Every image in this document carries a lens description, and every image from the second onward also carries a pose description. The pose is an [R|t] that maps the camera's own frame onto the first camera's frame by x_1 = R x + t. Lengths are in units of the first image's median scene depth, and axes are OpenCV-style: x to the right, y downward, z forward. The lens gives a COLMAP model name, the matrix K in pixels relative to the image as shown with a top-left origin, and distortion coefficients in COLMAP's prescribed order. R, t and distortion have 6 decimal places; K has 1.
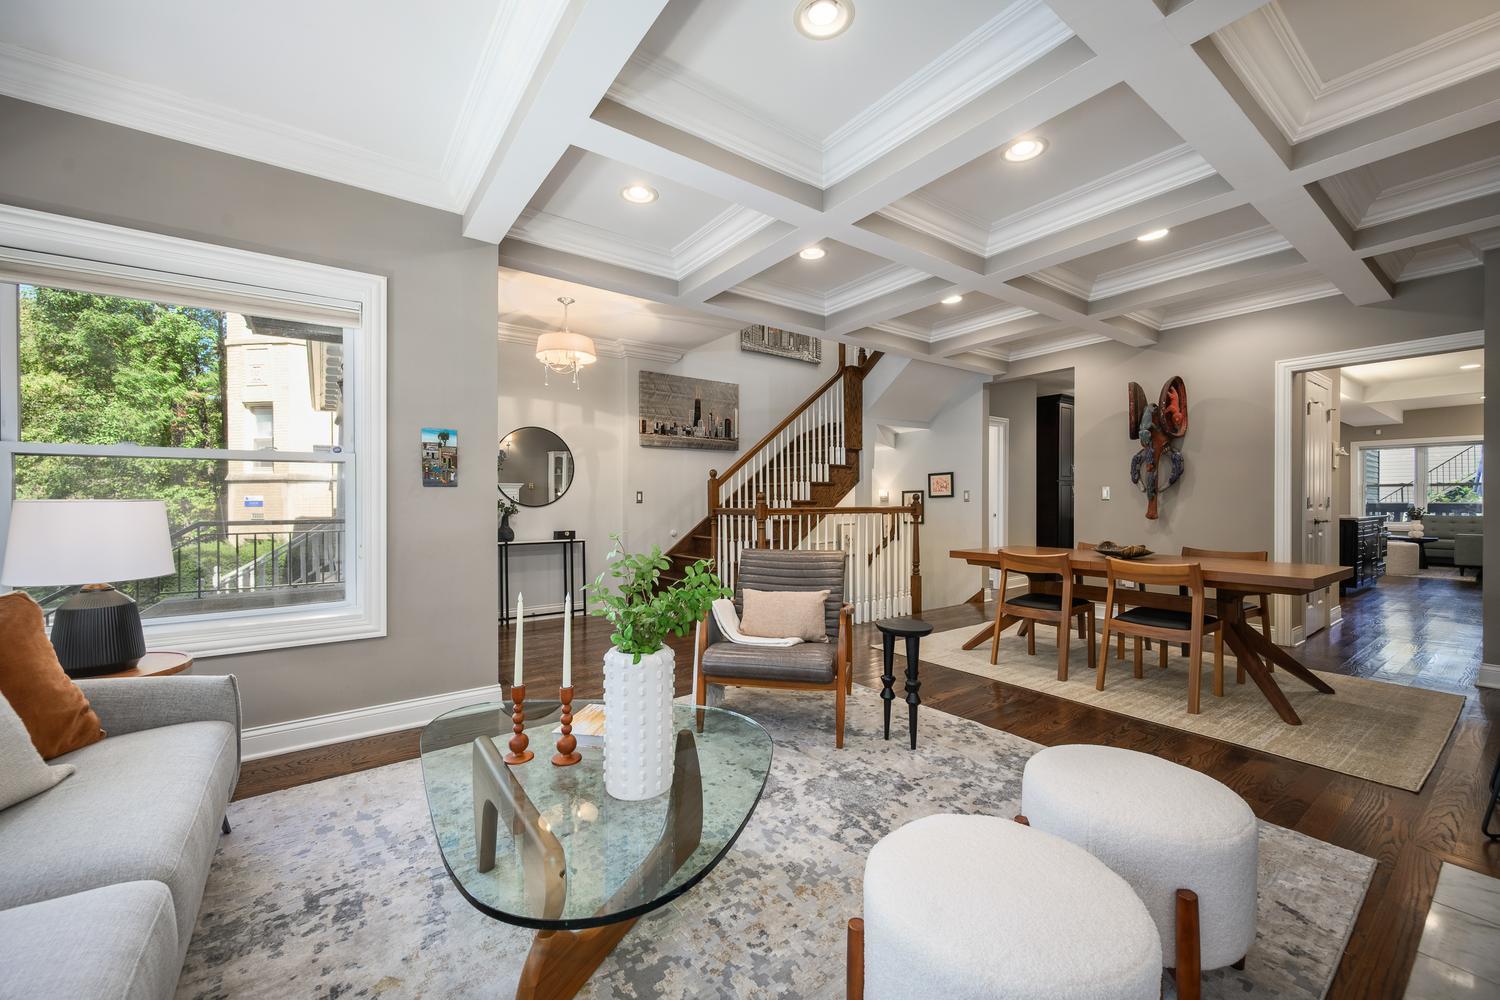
lens RADIAL K [[596.7, 0, 740.2], [0, 596.7, 501.9], [0, 0, 1]] dist [-0.001857, -0.000105]
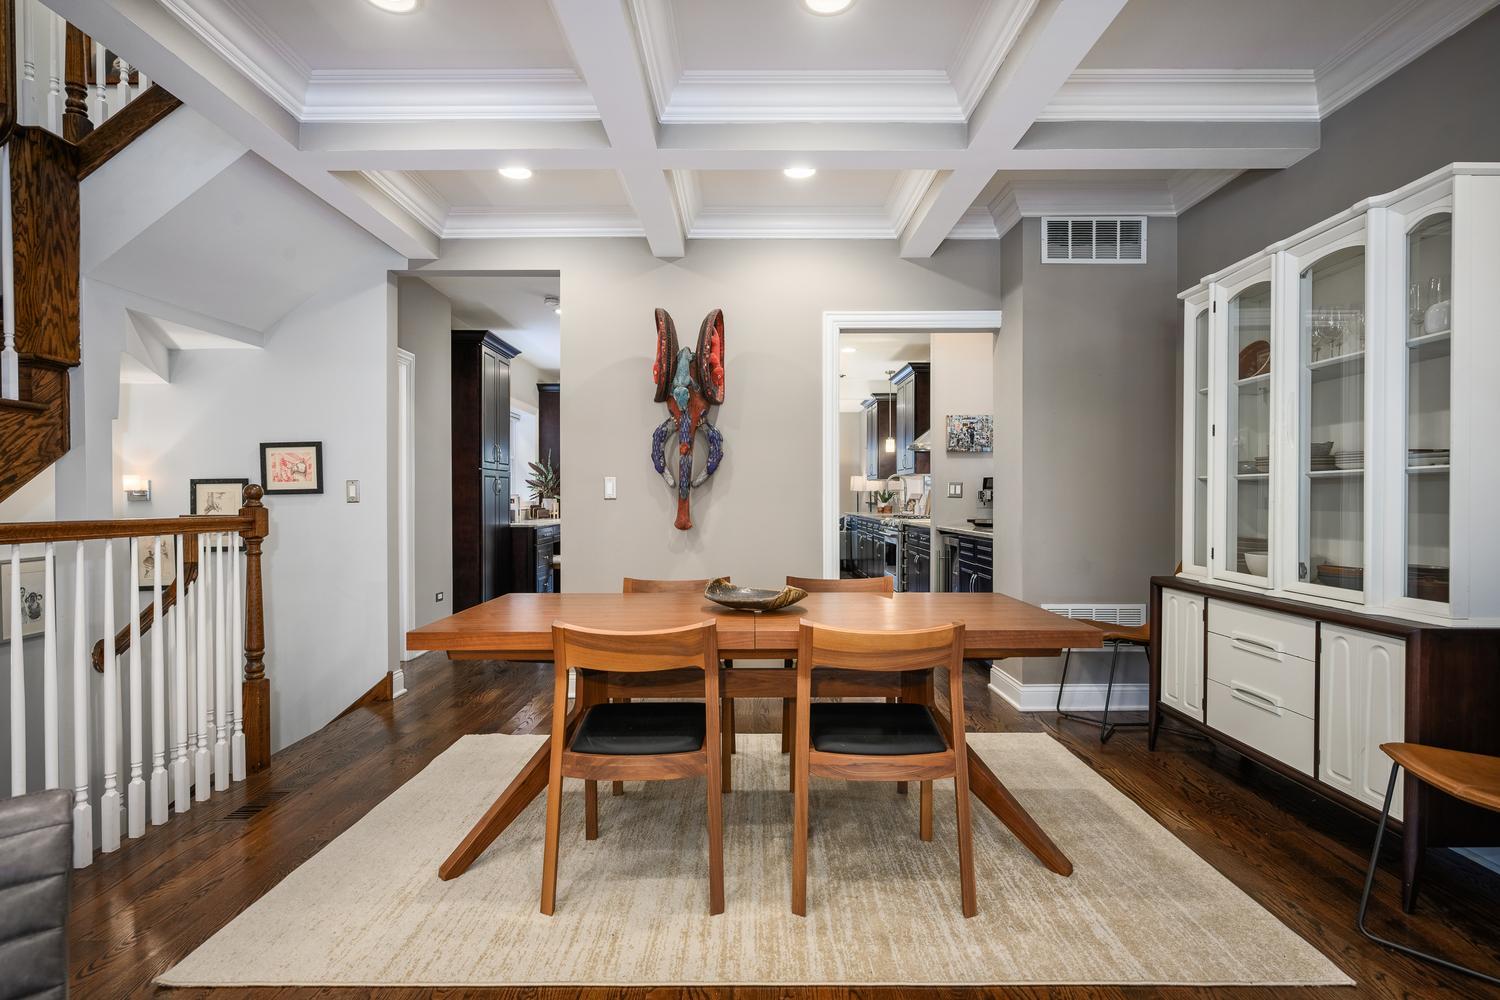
lens RADIAL K [[765.3, 0, 755.8], [0, 765.3, 504.2], [0, 0, 1]] dist [0.006413, 0.000365]
pose [[0.578808, -0.006177, 0.815440, 0.057284], [0.002906, 0.999981, 0.005512, -0.002092], [-0.815458, -0.000821, 0.578815, 0.386497]]
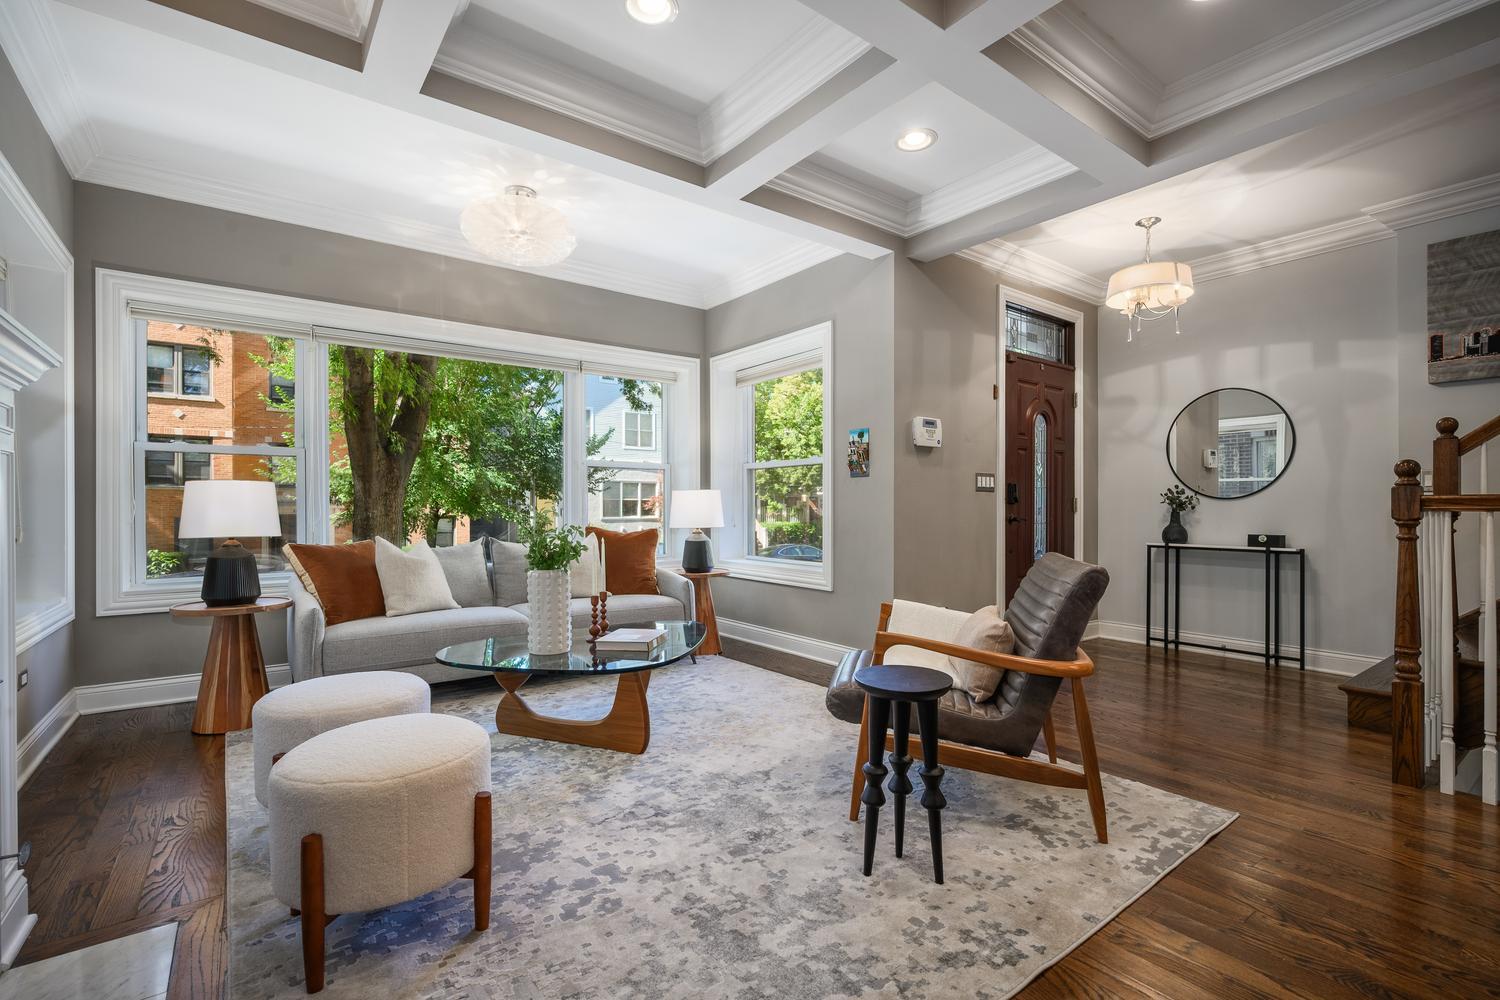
lens RADIAL K [[678.6, 0, 749.4], [0, 678.6, 502.5], [0, 0, 1]] dist [0.002172, -0.000680]
pose [[0.012410, -0.000869, -0.999923, 0.435265], [-0.003192, 0.999994, -0.000909, 0.013999], [0.999918, 0.003203, 0.012407, 0.382251]]
